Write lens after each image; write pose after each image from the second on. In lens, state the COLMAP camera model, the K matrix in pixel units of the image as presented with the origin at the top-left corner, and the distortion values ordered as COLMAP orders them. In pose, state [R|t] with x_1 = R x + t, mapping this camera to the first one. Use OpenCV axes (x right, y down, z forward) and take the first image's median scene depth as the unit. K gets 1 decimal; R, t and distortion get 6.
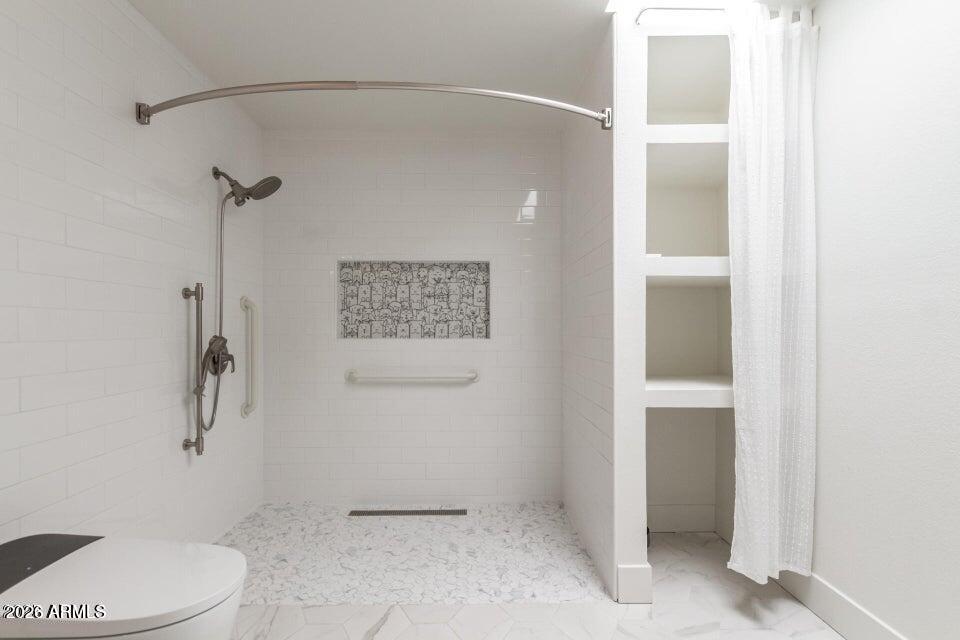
lens RADIAL K [[449.9, 0, 480.8], [0, 449.9, 332.7], [0, 0, 1]] dist [0.015906, 0.000076]
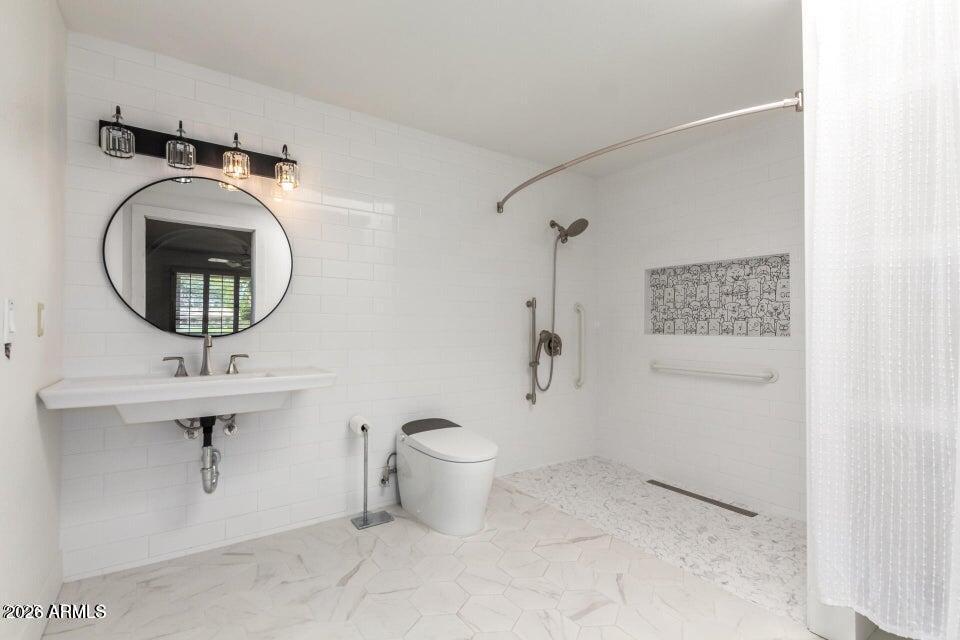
lens RADIAL K [[443.3, 0, 480.0], [0, 443.3, 320.0], [0, 0, 1]] dist [0.001207, 0.000179]
pose [[0.557875, -0.009520, -0.829871, 0.411180], [-0.009517, 0.999795, -0.017867, 0.000977], [0.829871, 0.017865, 0.557670, -0.027707]]
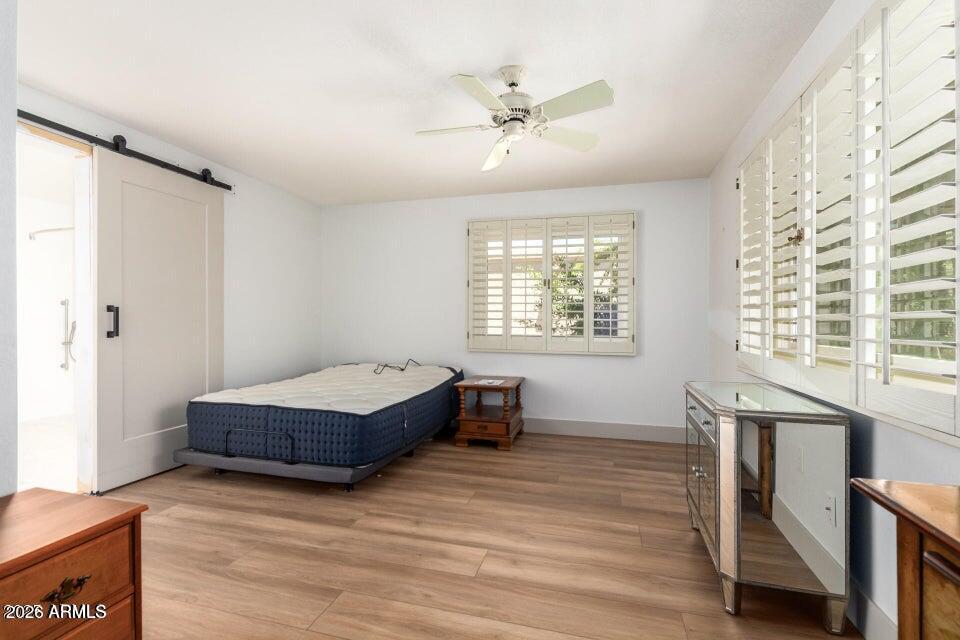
lens RADIAL K [[443.3, 0, 480.0], [0, 443.3, 320.0], [0, 0, 1]] dist [0.001207, 0.000179]
pose [[0.954945, 0.002059, -0.296774, 1.540789], [-0.003947, 0.999976, -0.005763, 0.005832], [0.296755, 0.006674, 0.954930, -0.424769]]
